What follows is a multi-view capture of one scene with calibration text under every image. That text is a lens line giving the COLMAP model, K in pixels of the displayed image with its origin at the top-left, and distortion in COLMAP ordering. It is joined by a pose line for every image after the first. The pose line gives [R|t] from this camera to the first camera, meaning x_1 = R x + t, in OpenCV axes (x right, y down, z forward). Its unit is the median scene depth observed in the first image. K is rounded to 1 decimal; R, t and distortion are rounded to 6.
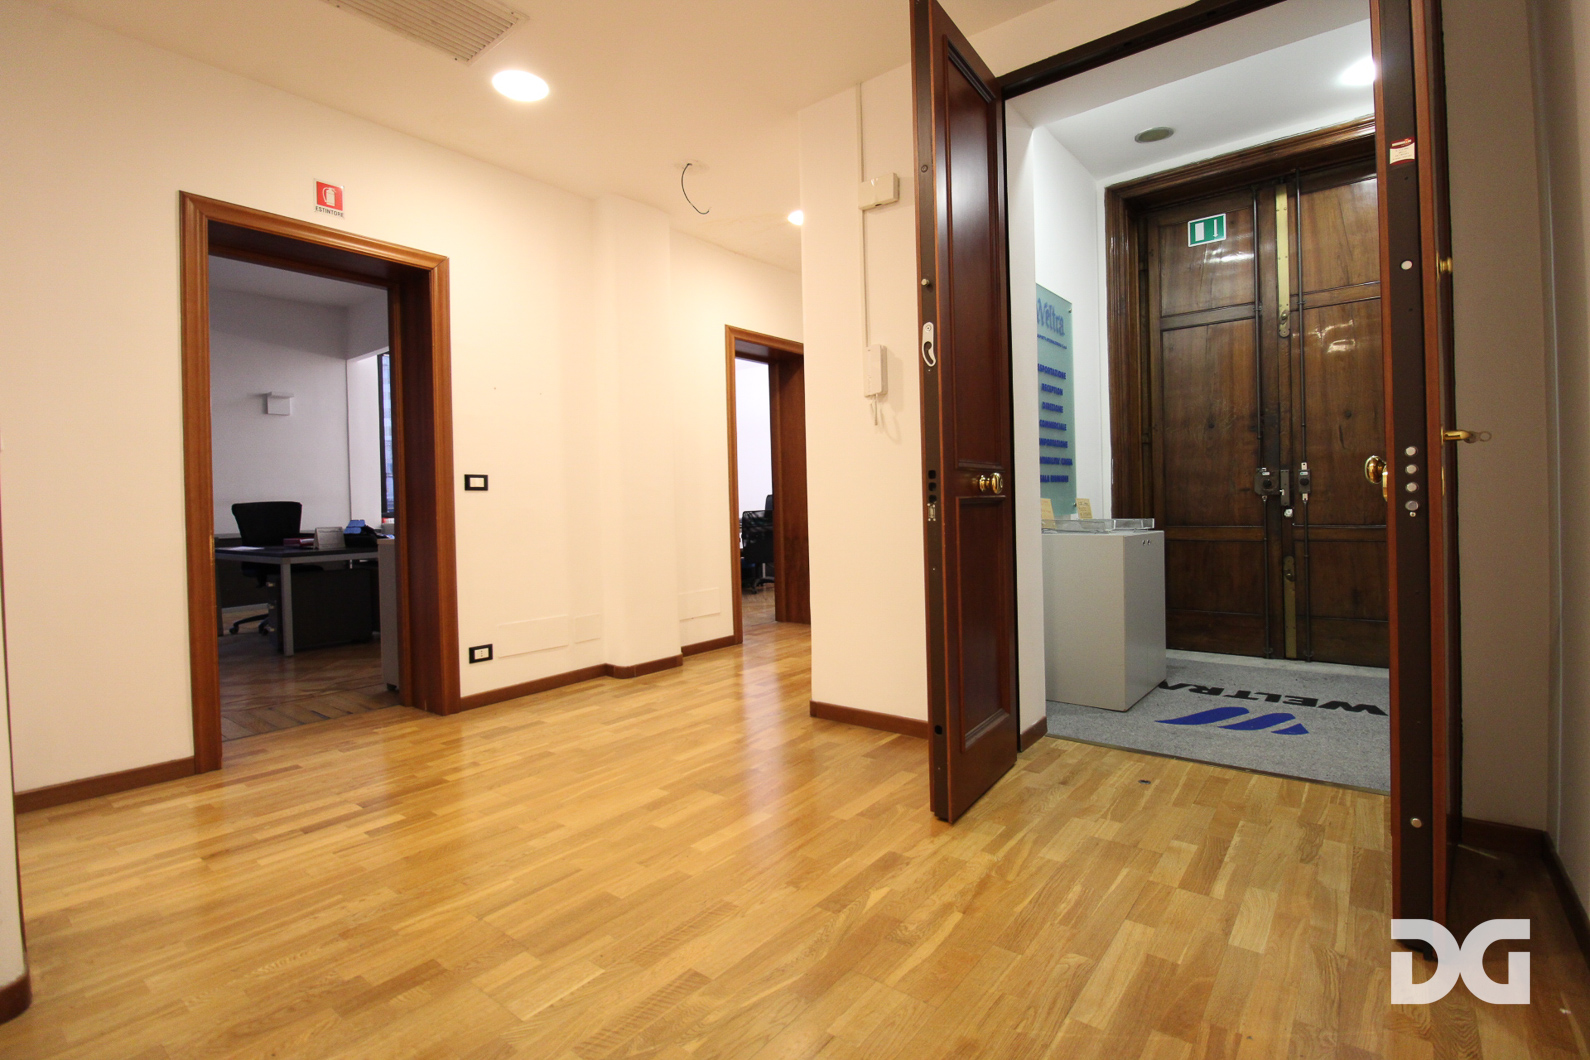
lens RADIAL K [[742.1, 0, 812.0], [0, 742.1, 510.1], [0, 0, 1]] dist [-0.001761, -0.000341]
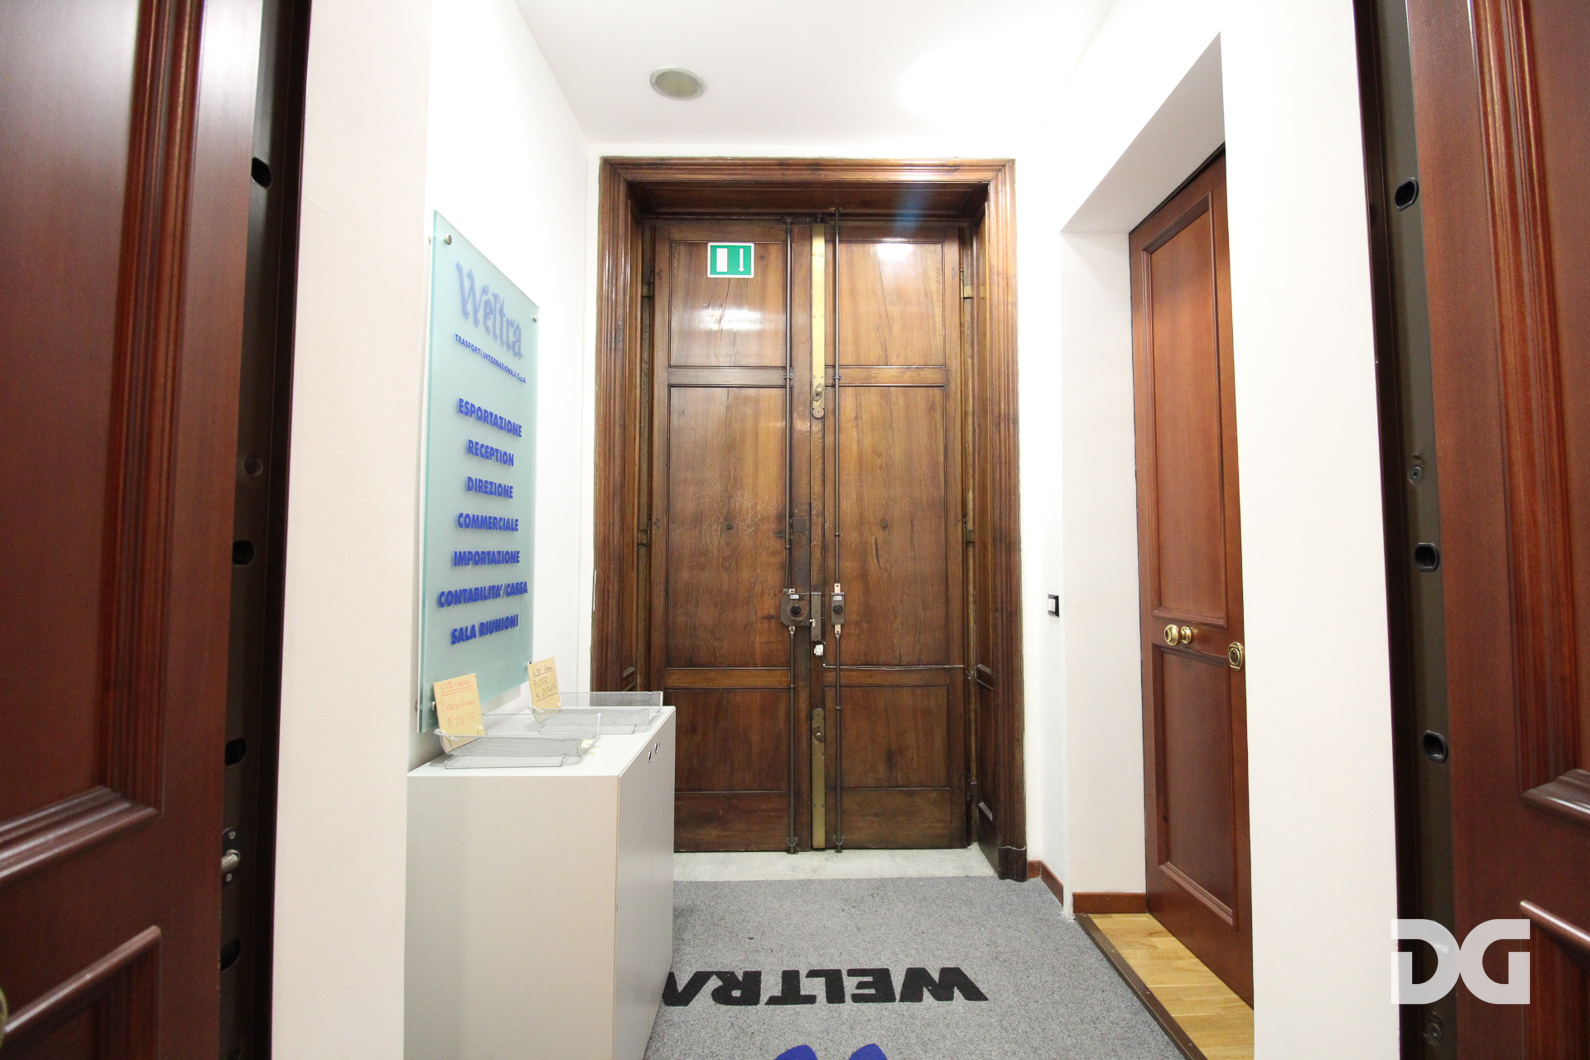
lens RADIAL K [[742.1, 0, 812.0], [0, 742.1, 510.1], [0, 0, 1]] dist [-0.001761, -0.000341]
pose [[0.778685, 0.062191, 0.624325, 0.157839], [-0.012073, 0.996376, -0.084194, -0.073127], [-0.627299, 0.058023, 0.776614, 0.408956]]
